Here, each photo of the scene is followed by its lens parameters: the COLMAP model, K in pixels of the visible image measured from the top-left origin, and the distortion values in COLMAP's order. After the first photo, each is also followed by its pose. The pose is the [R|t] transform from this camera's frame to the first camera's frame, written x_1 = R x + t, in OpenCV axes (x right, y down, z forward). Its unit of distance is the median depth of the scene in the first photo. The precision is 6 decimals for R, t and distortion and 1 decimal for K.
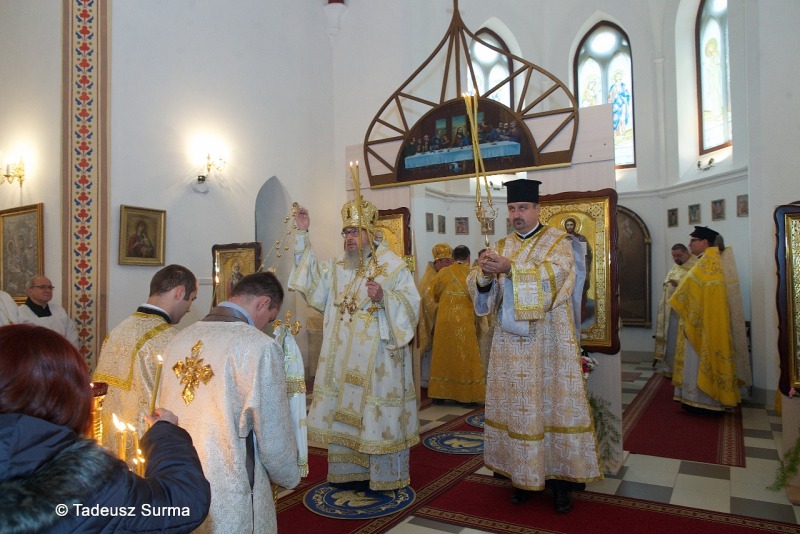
lens RADIAL K [[570.6, 0, 400.6], [0, 570.6, 264.3], [0, 0, 1]] dist [-0.037185, 0.023706]
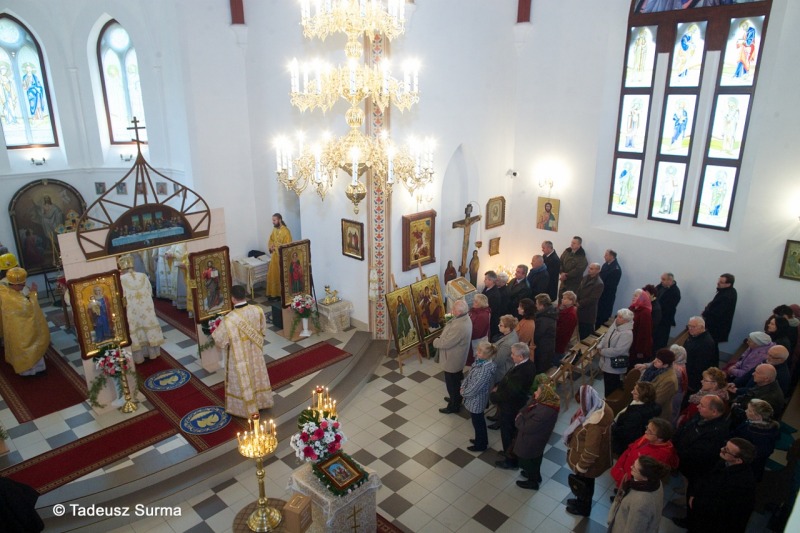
lens RADIAL K [[545.0, 0, 400.1], [0, 545.0, 265.4], [0, 0, 1]] dist [-0.050014, 0.045288]
pose [[0.230747, -0.281129, 0.931516, -1.217997], [-0.035323, 0.954300, 0.296755, -0.588142], [-0.972372, -0.101380, 0.210271, -0.108172]]
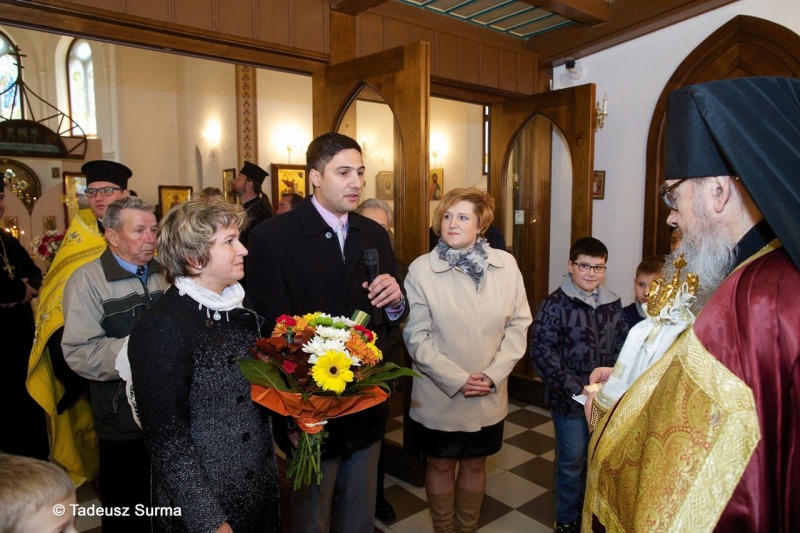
lens RADIAL K [[545.0, 0, 399.8], [0, 545.0, 265.5], [0, 0, 1]] dist [-0.050014, 0.045288]
pose [[0.344690, -0.082808, 0.935057, -1.214627], [-0.032969, 0.994419, 0.100219, -0.003079], [-0.938138, -0.065373, 0.340036, -0.927074]]
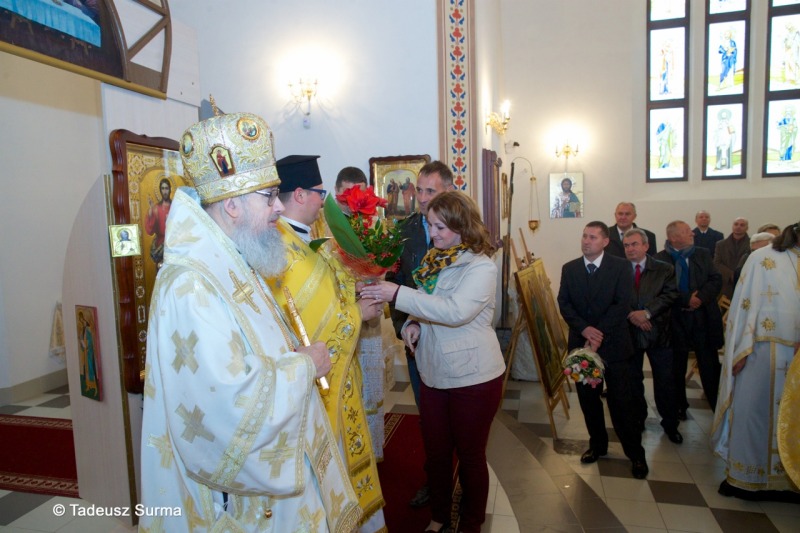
lens RADIAL K [[545.0, 0, 400.0], [0, 545.0, 266.1], [0, 0, 1]] dist [-0.050014, 0.045288]
pose [[-0.277441, -0.066333, 0.958450, -0.330029], [-0.000434, 0.997622, 0.068918, -0.018735], [-0.960743, 0.018705, -0.276810, 0.770693]]
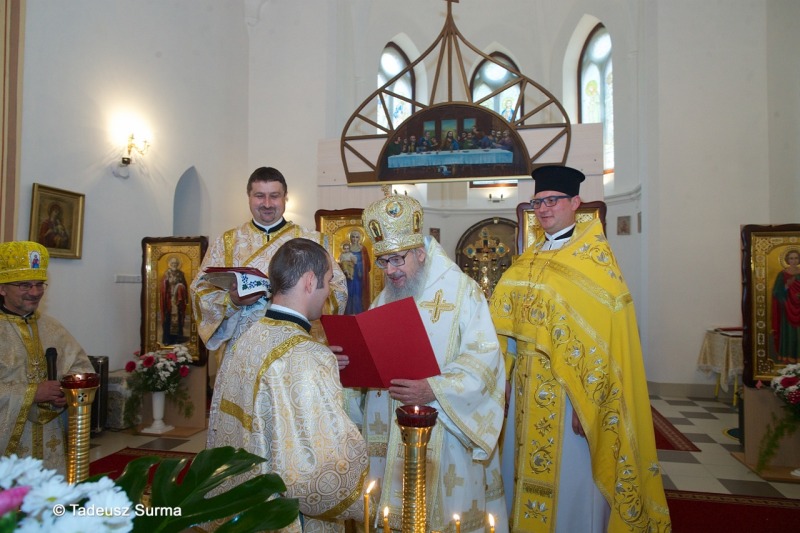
lens RADIAL K [[545.0, 0, 401.0], [0, 545.0, 266.6], [0, 0, 1]] dist [-0.050014, 0.045288]
pose [[0.953817, 0.031522, 0.298731, -0.240845], [-0.028963, 0.999496, -0.012989, 0.012422], [-0.298990, 0.003737, 0.954249, 0.104890]]
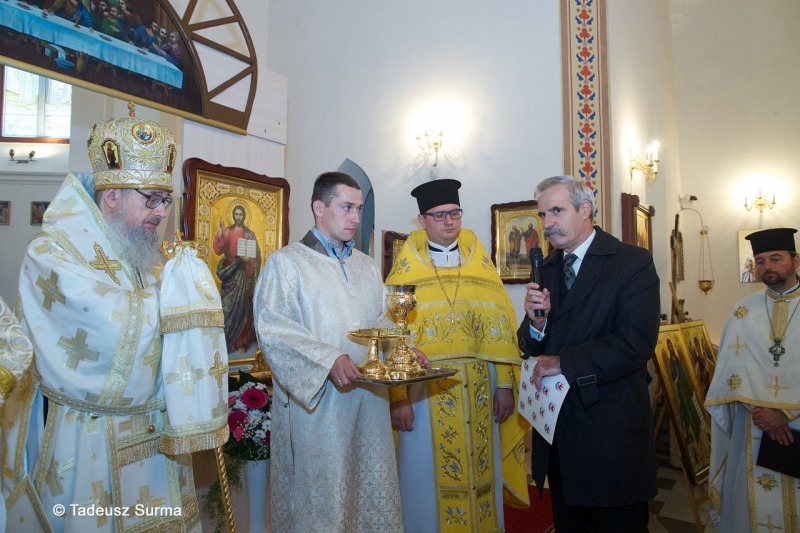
lens RADIAL K [[545.0, 0, 400.5], [0, 545.0, 265.8], [0, 0, 1]] dist [-0.050014, 0.045288]
pose [[0.080574, 0.069139, 0.994348, -0.310222], [-0.033194, 0.997224, -0.066650, 0.029862], [-0.996196, -0.027636, 0.082645, 0.621912]]
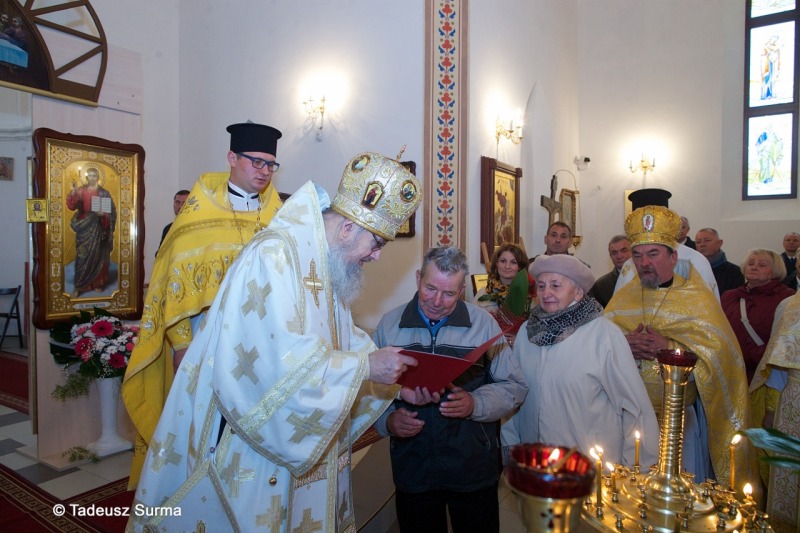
lens RADIAL K [[545.0, 0, 399.3], [0, 545.0, 264.7], [0, 0, 1]] dist [-0.050014, 0.045288]
pose [[0.041893, -0.012760, 0.999041, -0.415236], [-0.040141, 0.999090, 0.014444, 0.028615], [-0.998315, -0.040707, 0.041342, 0.423293]]
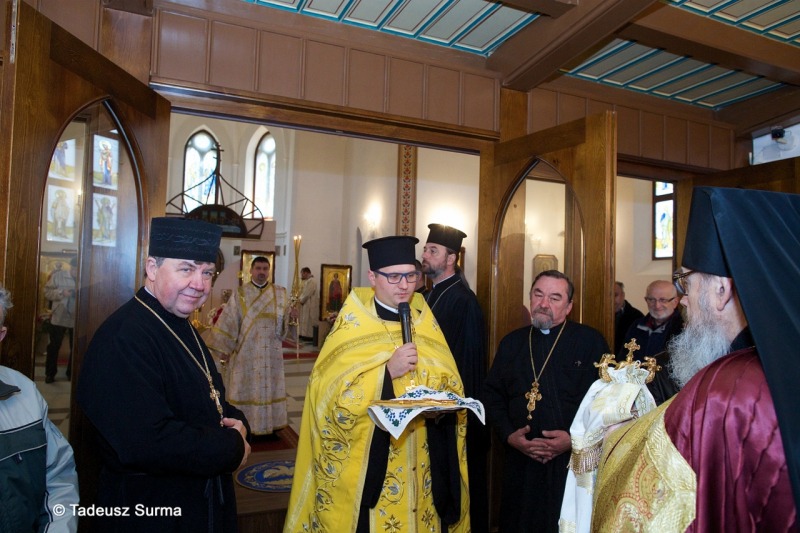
lens RADIAL K [[545.0, 0, 400.2], [0, 545.0, 266.2], [0, 0, 1]] dist [-0.050014, 0.045288]
pose [[0.583405, 0.065472, 0.809538, -1.168667], [-0.064517, 0.997332, -0.034165, -0.006731], [-0.809615, -0.032297, 0.586072, -0.884269]]
